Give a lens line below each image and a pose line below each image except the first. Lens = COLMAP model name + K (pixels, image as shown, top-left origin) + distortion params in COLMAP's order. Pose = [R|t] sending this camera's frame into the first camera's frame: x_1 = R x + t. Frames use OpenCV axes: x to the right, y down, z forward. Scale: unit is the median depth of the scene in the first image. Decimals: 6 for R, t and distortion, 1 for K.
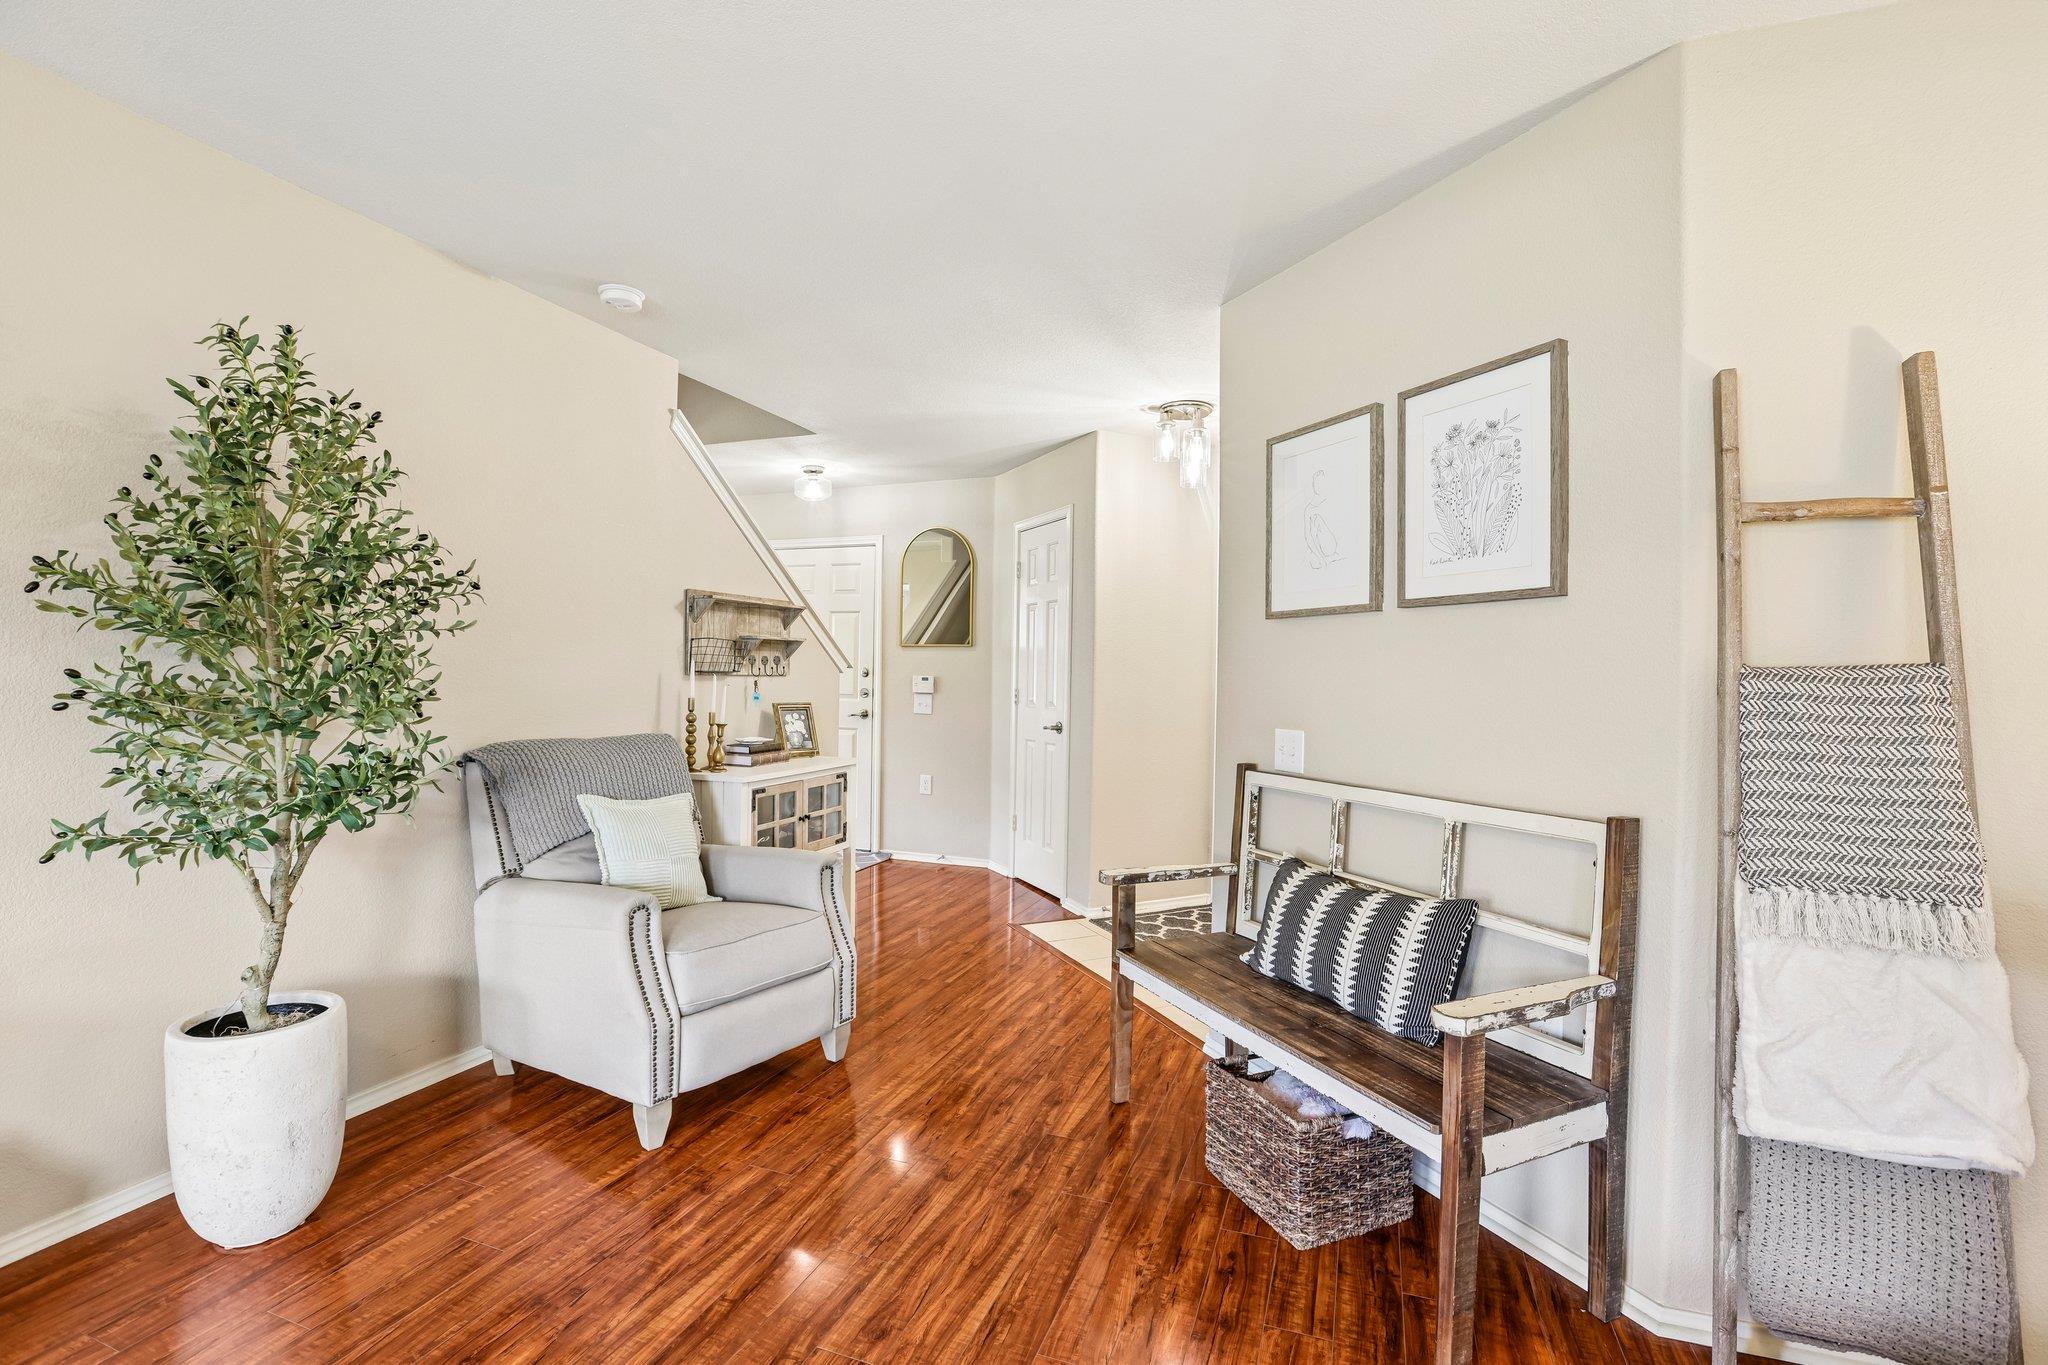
lens RADIAL K [[925.1, 0, 1031.0], [0, 925.1, 673.6], [0, 0, 1]] dist [-0.050367, 0.008873]
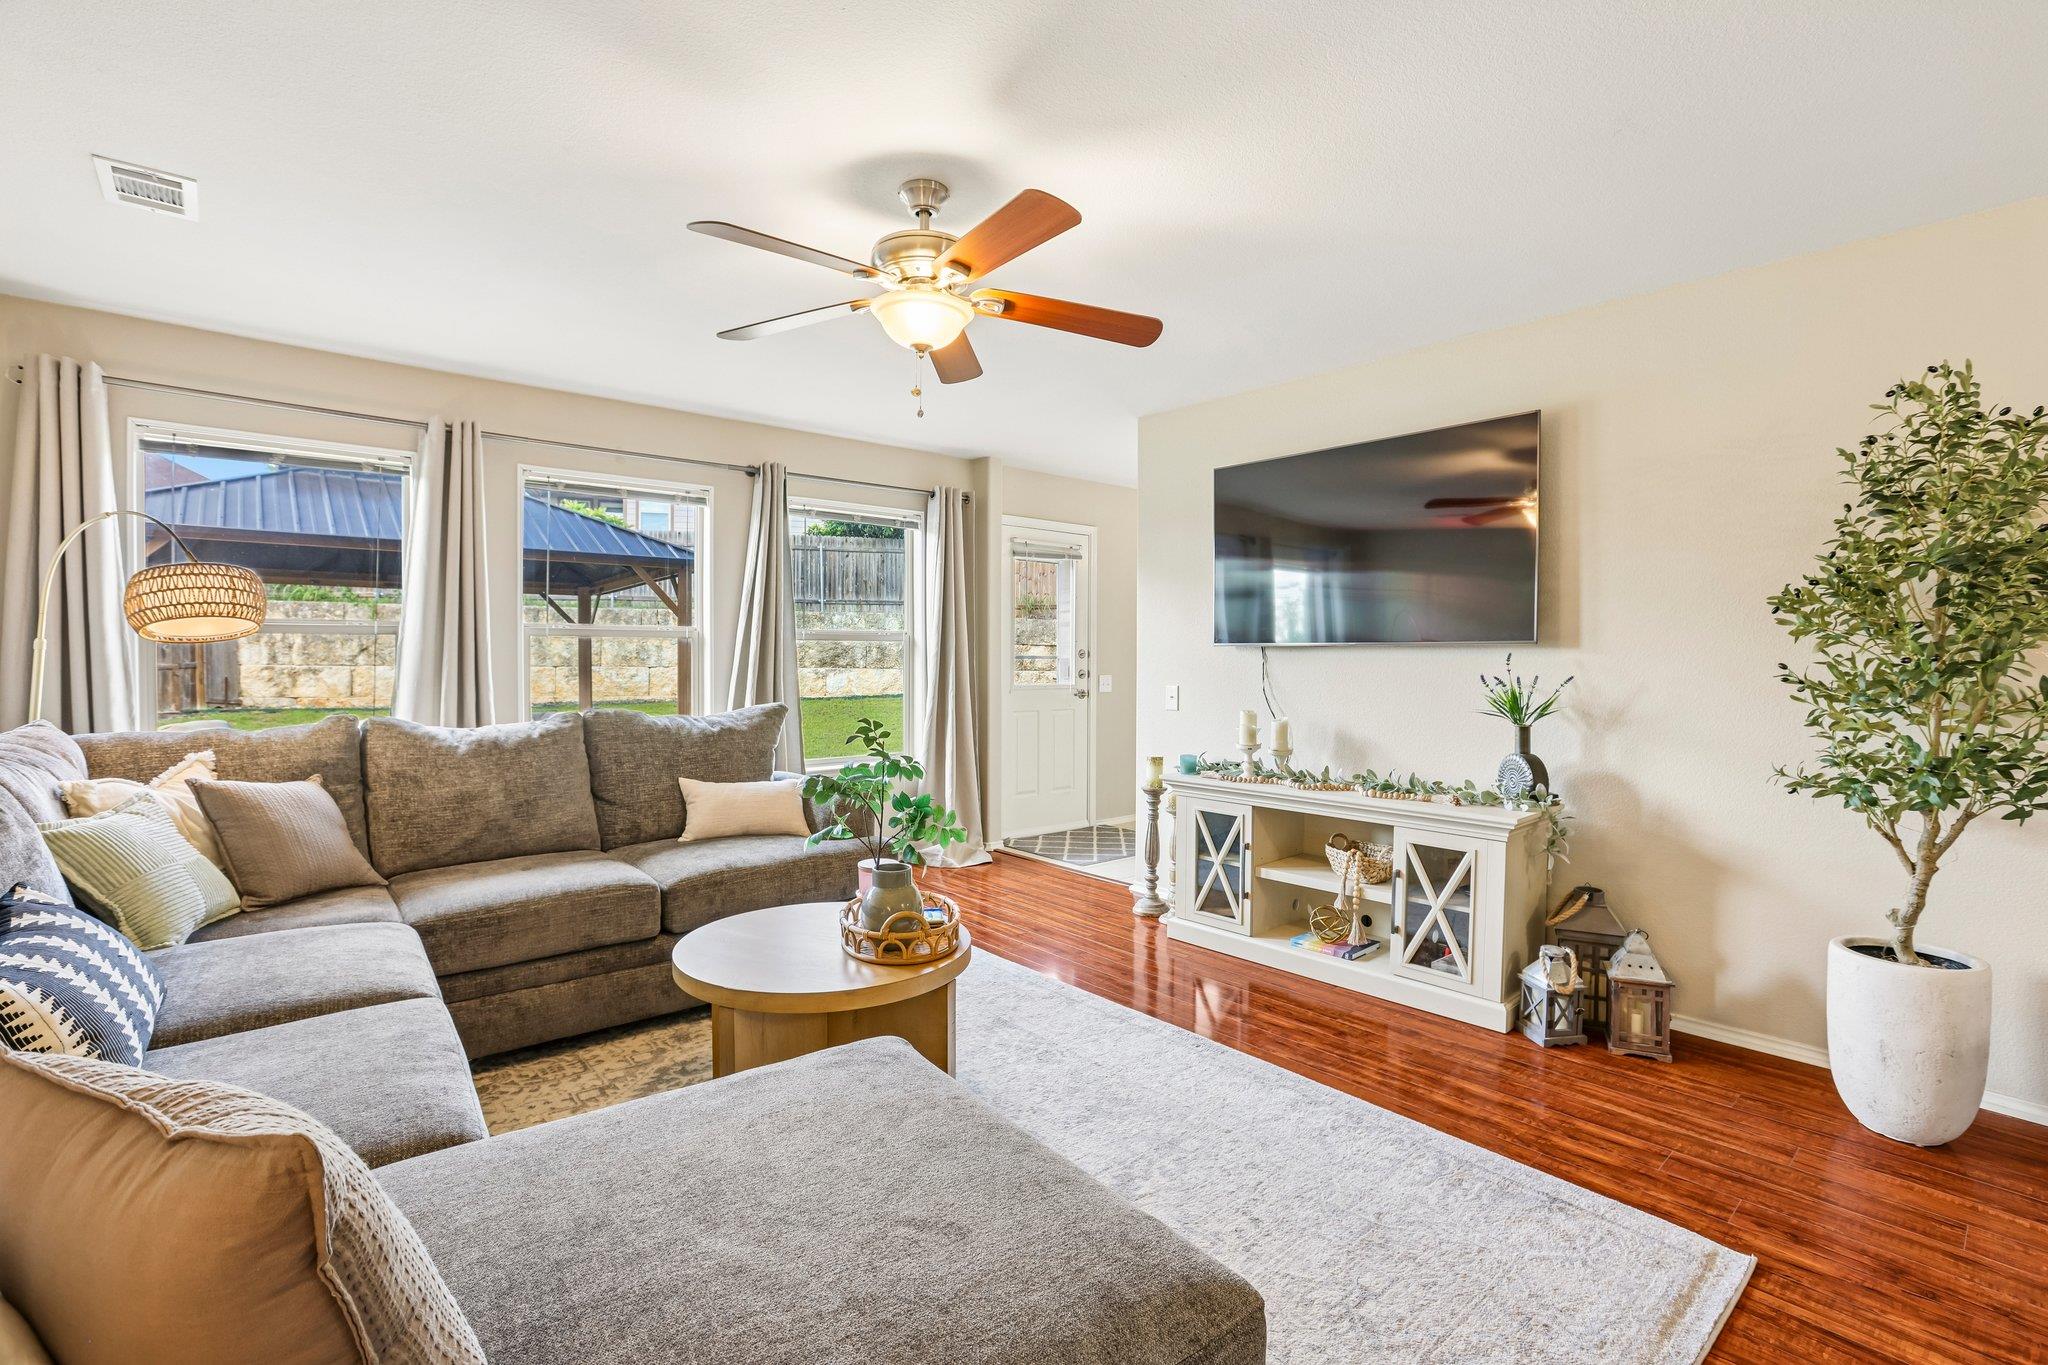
lens RADIAL K [[925.1, 0, 1028.3], [0, 925.1, 687.8], [0, 0, 1]] dist [-0.050367, 0.008873]
pose [[-0.497771, 0.020707, -0.867061, 0.510118], [-0.002983, 0.999668, 0.025587, 0.001469], [0.867303, 0.015323, -0.497545, 0.396836]]
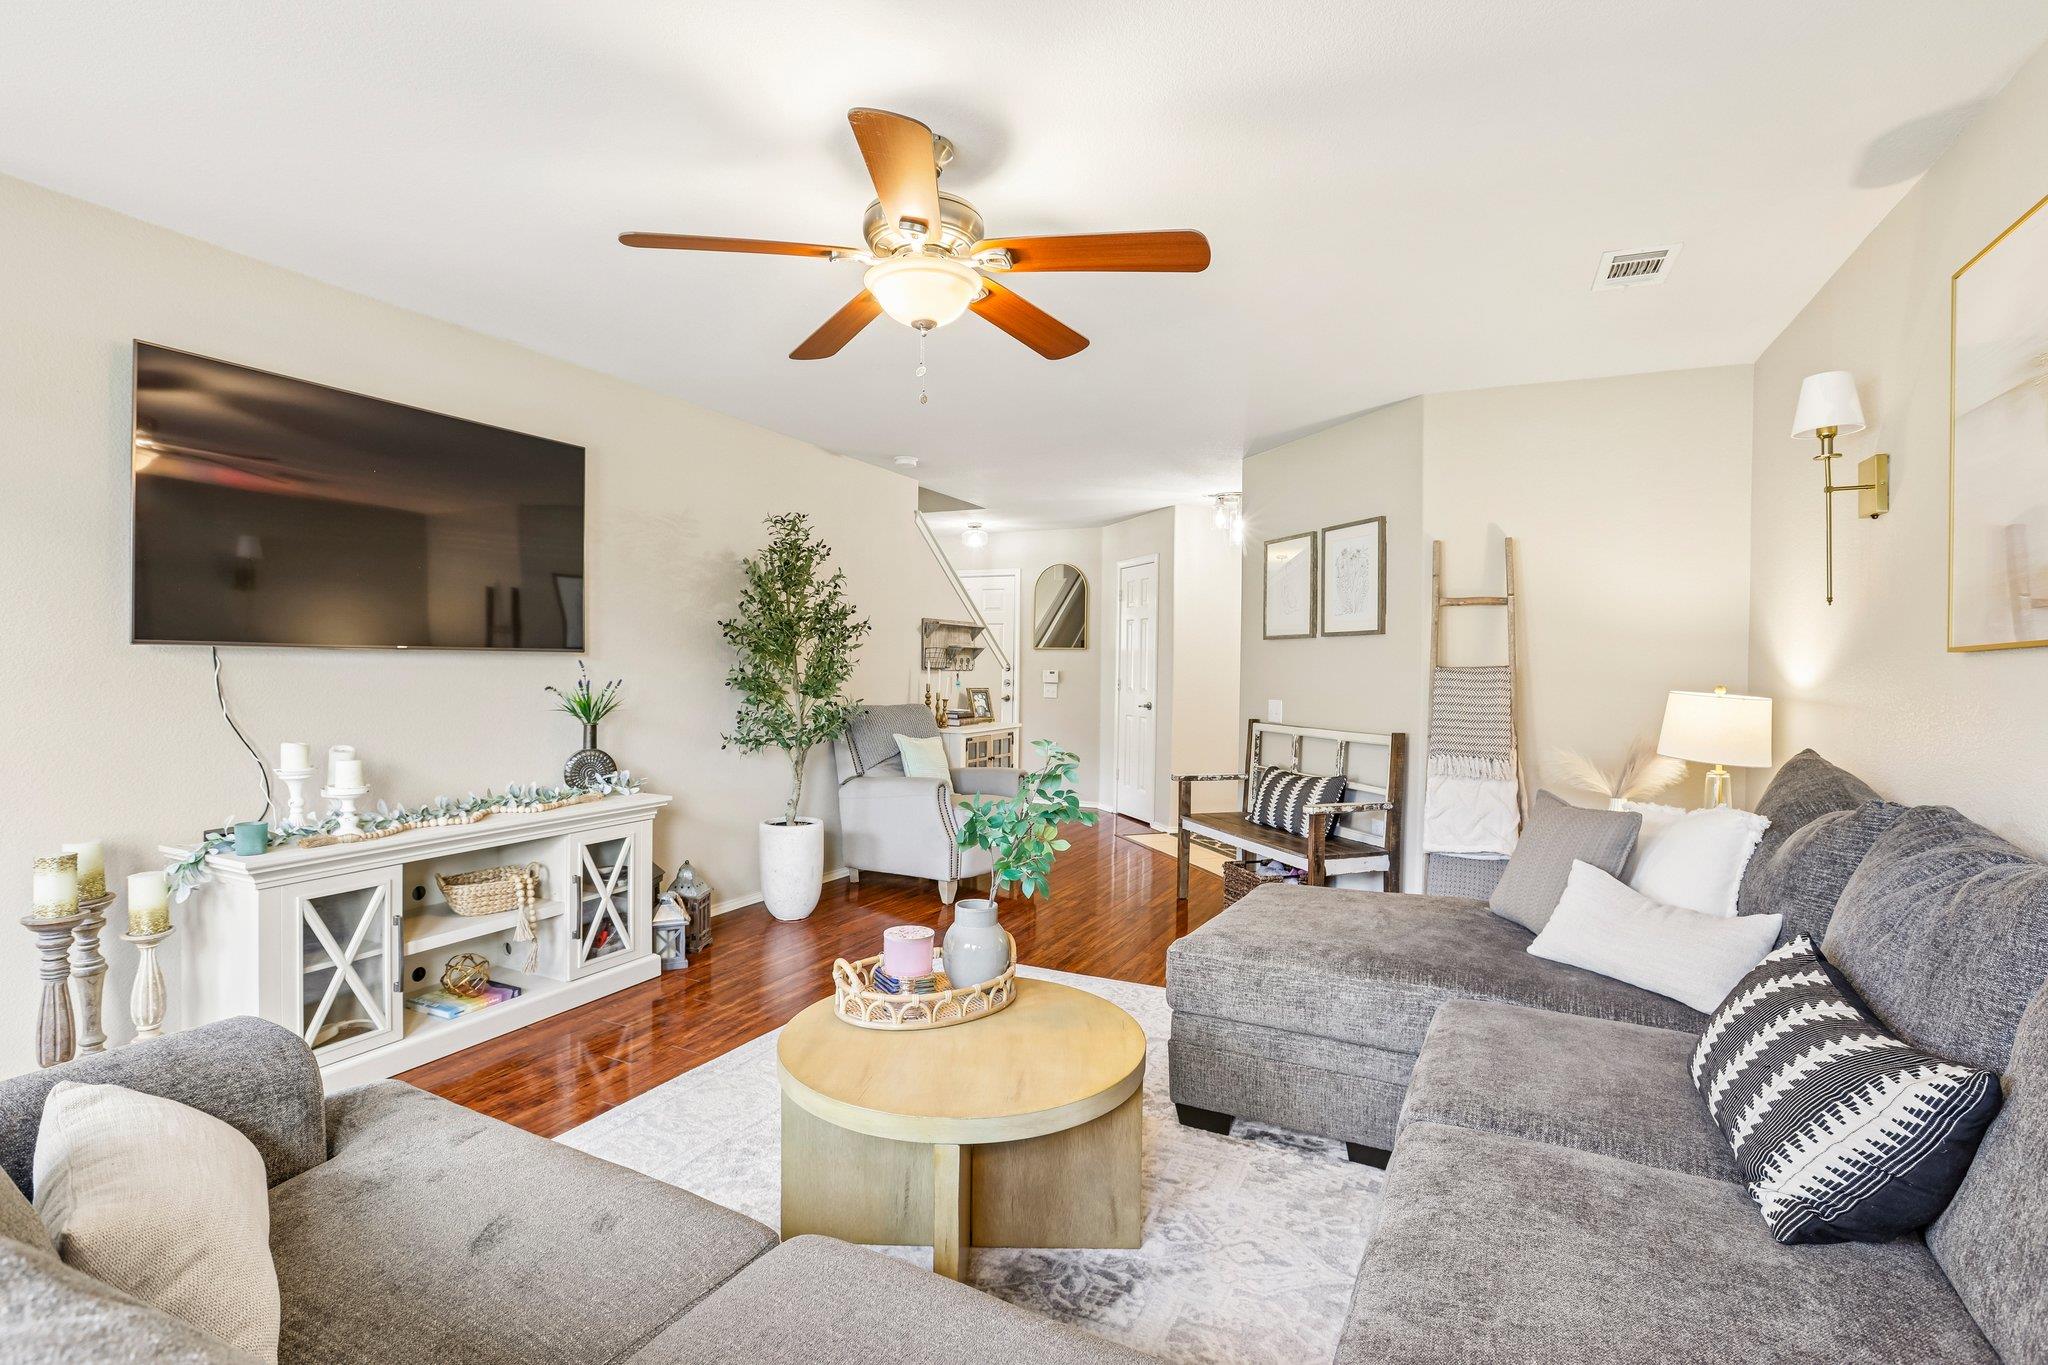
lens RADIAL K [[925.1, 0, 1029.4], [0, 925.1, 675.7], [0, 0, 1]] dist [-0.050367, 0.008873]
pose [[0.995315, 0.000134, -0.096683, -0.031797], [0.000727, 0.999960, 0.008878, -0.004202], [0.096680, -0.008907, 0.995276, -0.875843]]
